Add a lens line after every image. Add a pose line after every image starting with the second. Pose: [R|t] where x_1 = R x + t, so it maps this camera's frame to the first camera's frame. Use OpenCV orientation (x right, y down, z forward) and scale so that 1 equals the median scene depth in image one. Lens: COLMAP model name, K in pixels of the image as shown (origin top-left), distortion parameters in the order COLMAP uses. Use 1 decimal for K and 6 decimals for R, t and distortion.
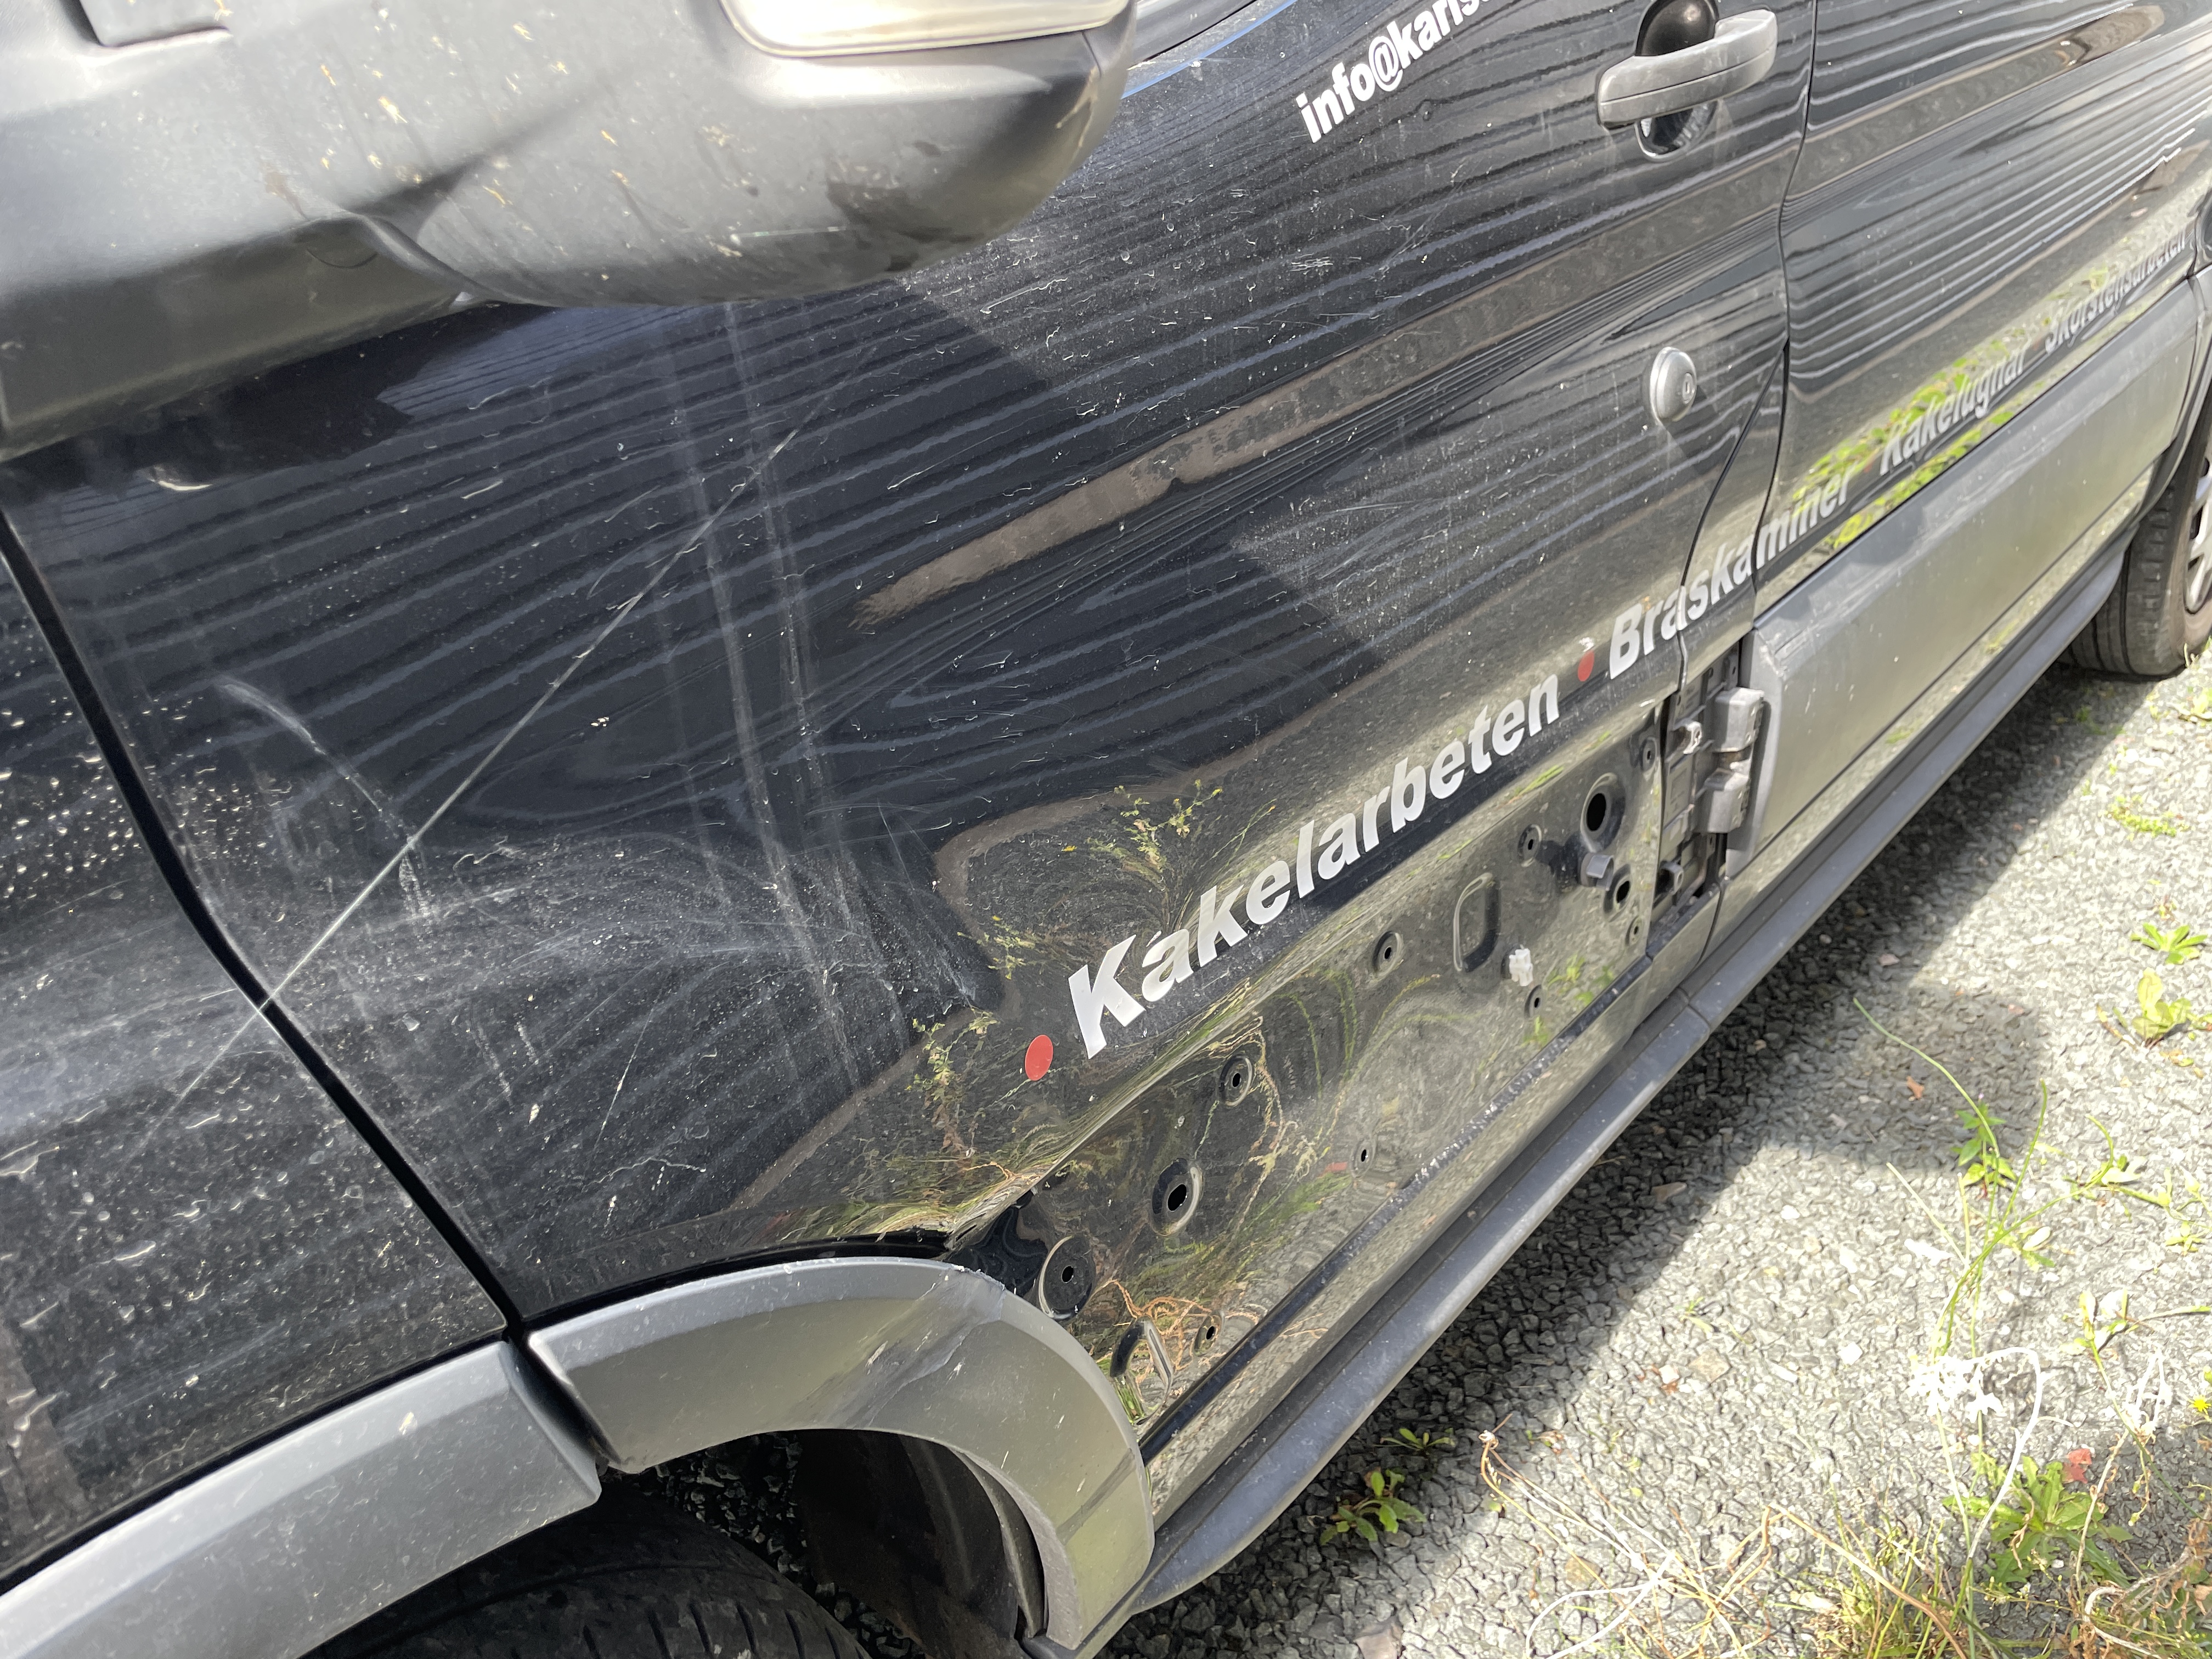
lens RADIAL K [[1683.5, 0, 1106.9], [0, 1683.5, 816.4], [0, 0, 1]] dist [0.086725, -0.116236]
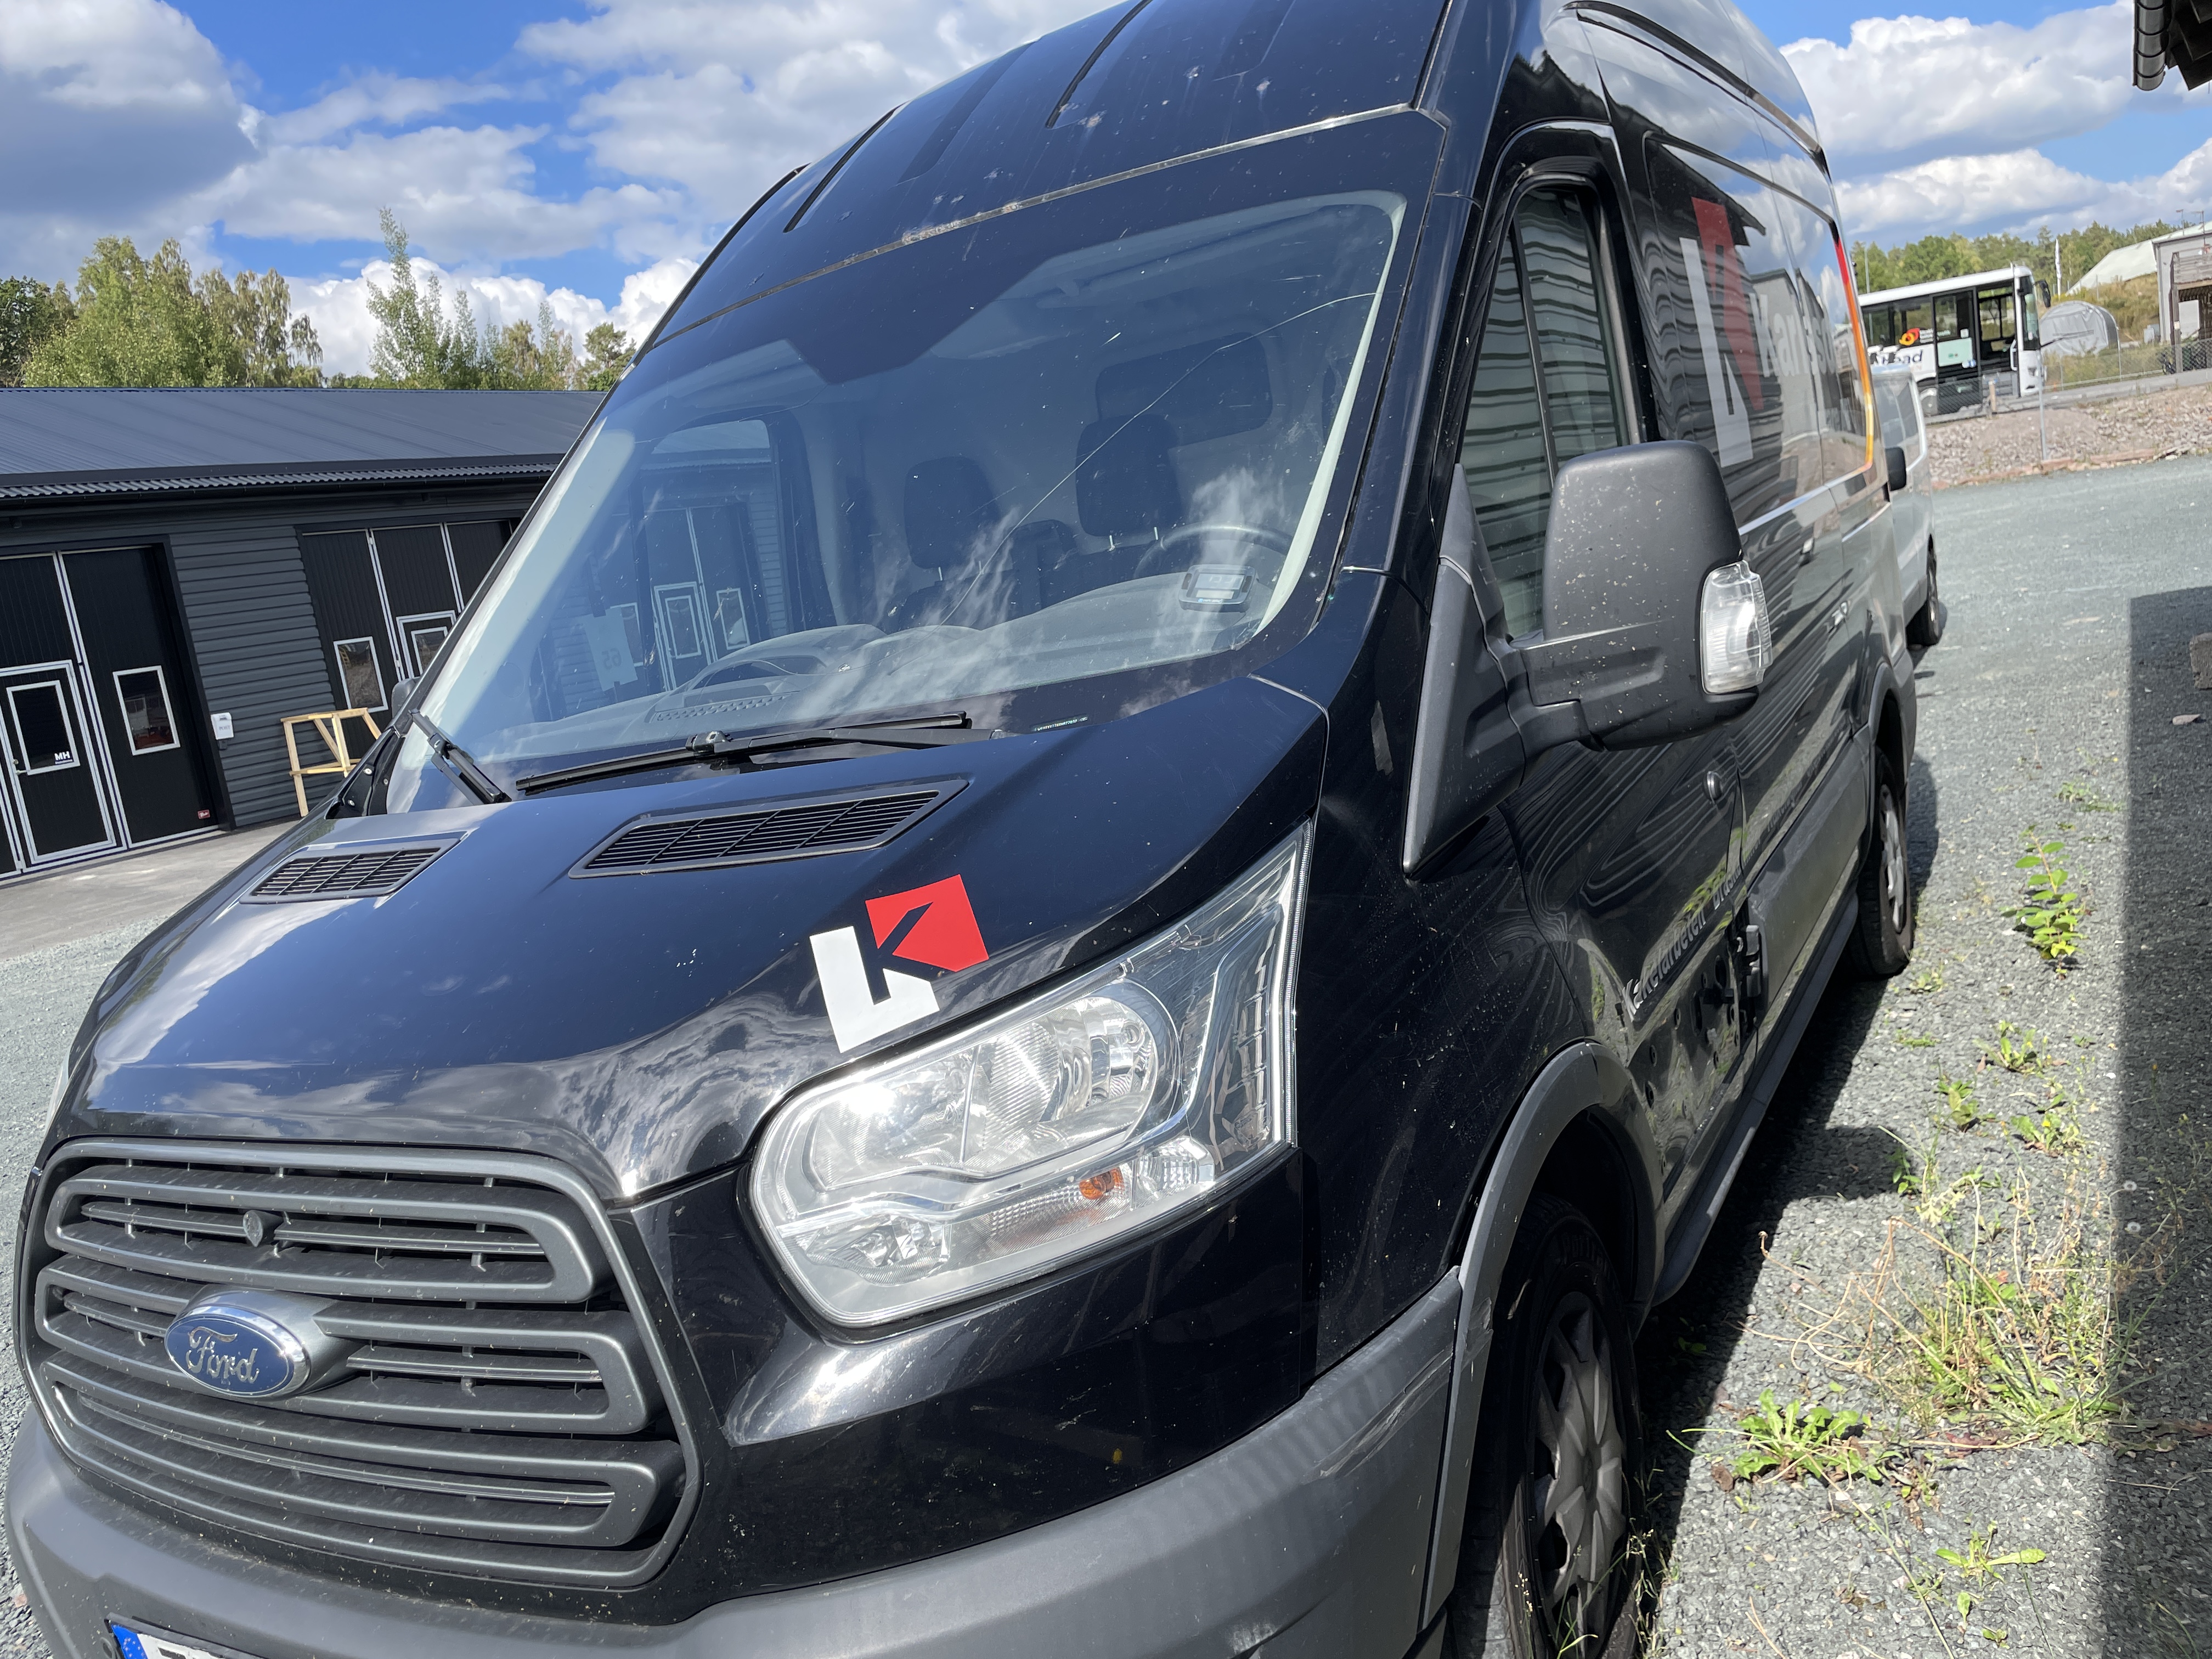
lens RADIAL K [[1683.5, 0, 1096.7], [0, 1683.5, 821.2], [0, 0, 1]] dist [0.086725, -0.116236]
pose [[0.980342, -0.100499, 0.169795, -0.522731], [0.148683, 0.941996, -0.300894, 0.216466], [-0.129706, 0.320225, 0.938420, -0.633447]]
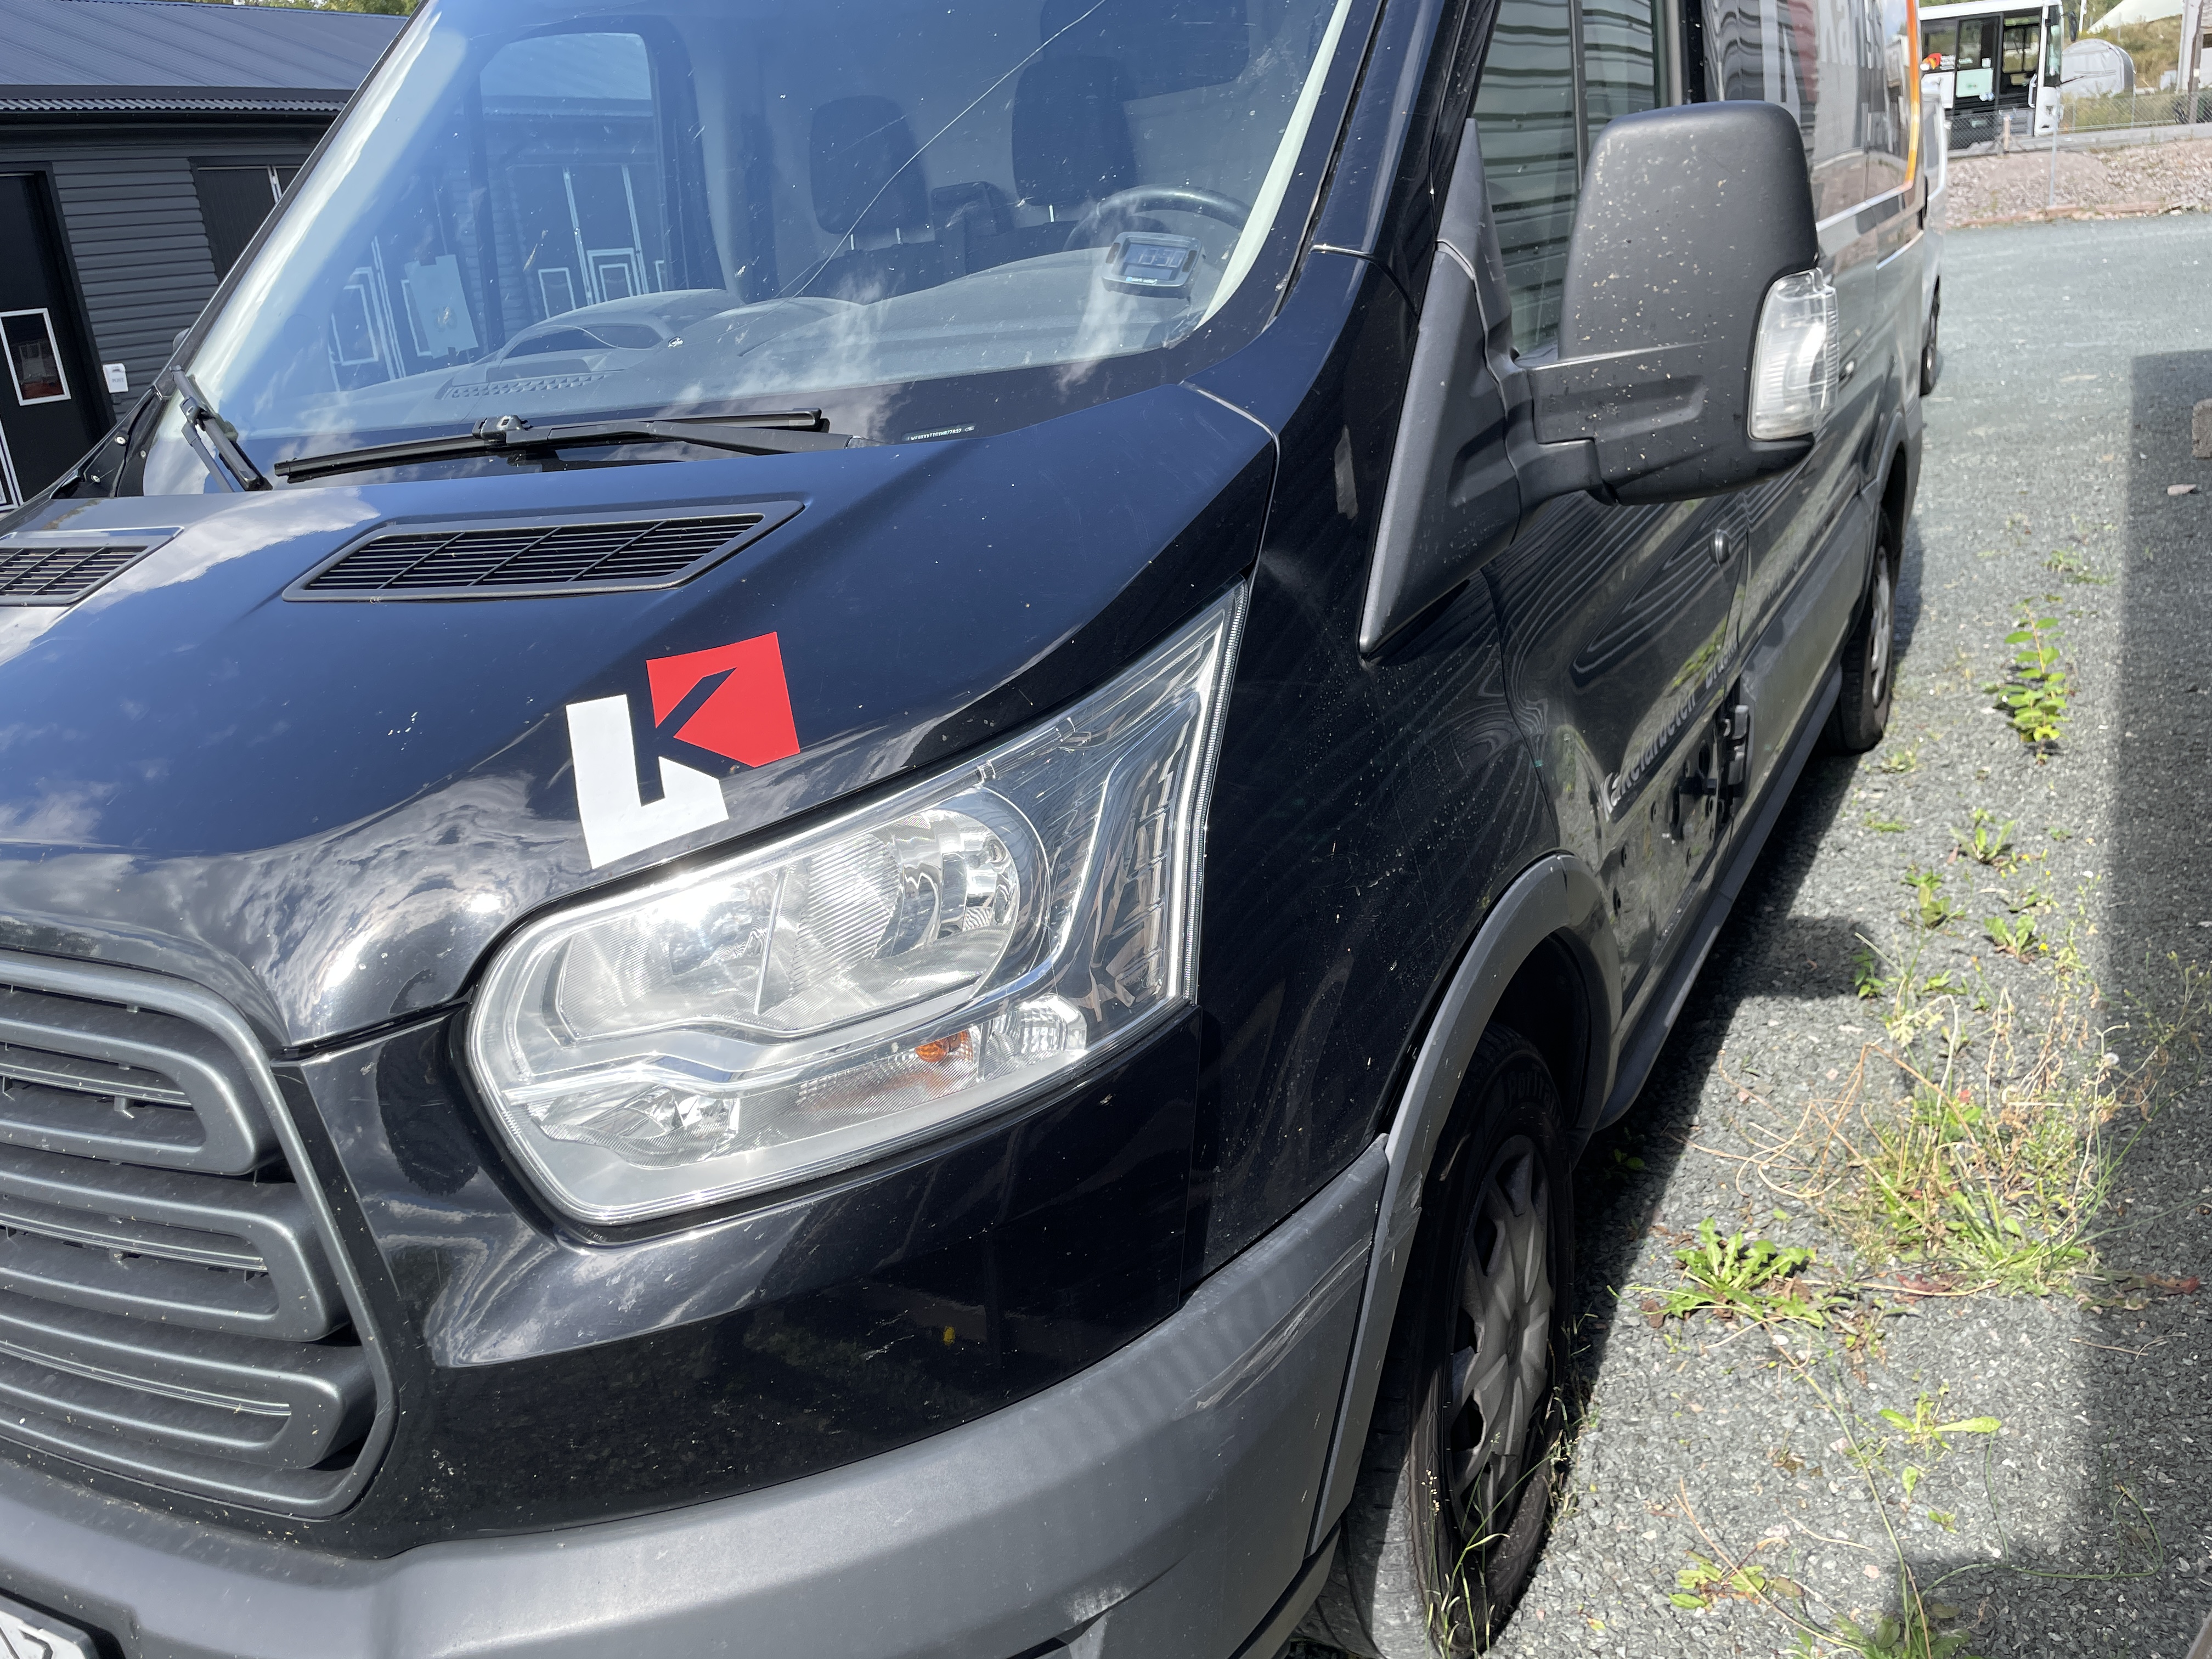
lens RADIAL K [[1683.5, 0, 1116.7], [0, 1683.5, 818.4], [0, 0, 1]] dist [0.086725, -0.116236]
pose [[0.977805, -0.081122, 0.193176, -0.460995], [0.108433, 0.984856, -0.135281, 0.155485], [-0.179276, 0.153225, 0.971793, -0.477674]]
